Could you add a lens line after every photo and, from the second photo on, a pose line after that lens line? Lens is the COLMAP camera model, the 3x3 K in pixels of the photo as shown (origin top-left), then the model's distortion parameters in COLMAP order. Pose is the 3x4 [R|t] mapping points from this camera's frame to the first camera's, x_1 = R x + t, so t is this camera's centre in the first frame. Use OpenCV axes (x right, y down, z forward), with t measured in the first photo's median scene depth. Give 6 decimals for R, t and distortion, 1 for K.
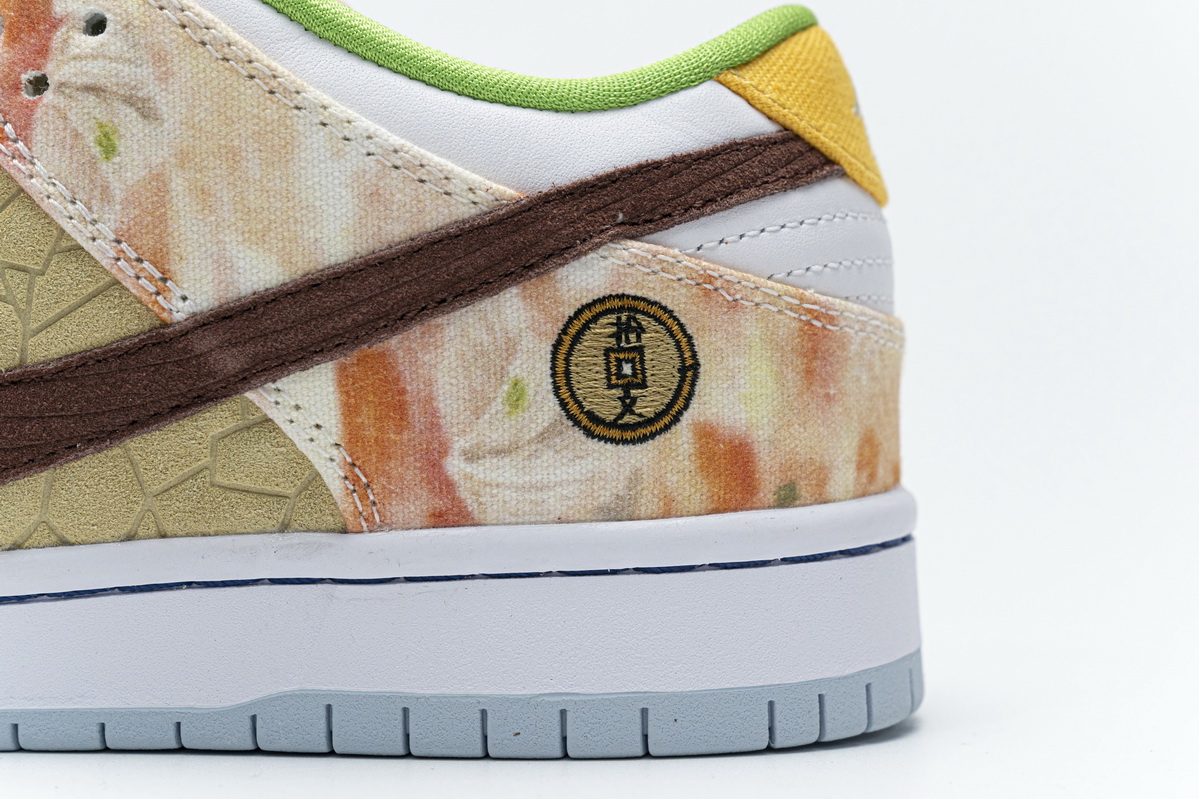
lens RADIAL K [[2299.7, 0, 625.9], [0, 2299.7, 400.5], [0, 0, 1]] dist [-0.008142, 0.167415]
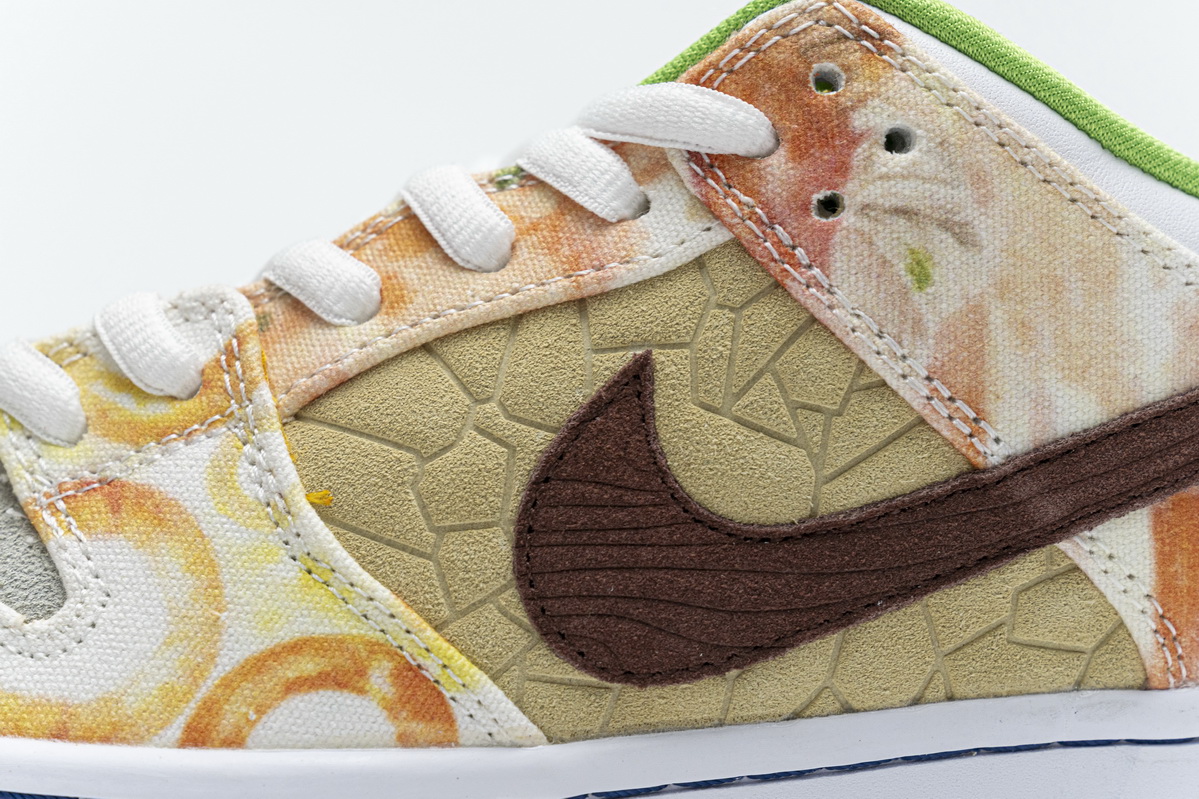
lens RADIAL K [[2299.7, 0, 625.9], [0, 2299.7, 400.5], [0, 0, 1]] dist [-0.008142, 0.167415]
pose [[0.980539, -0.007566, 0.196179, -0.517230], [0.009869, 0.999893, -0.010760, -0.052016], [-0.196077, 0.012487, 0.980509, 0.130811]]
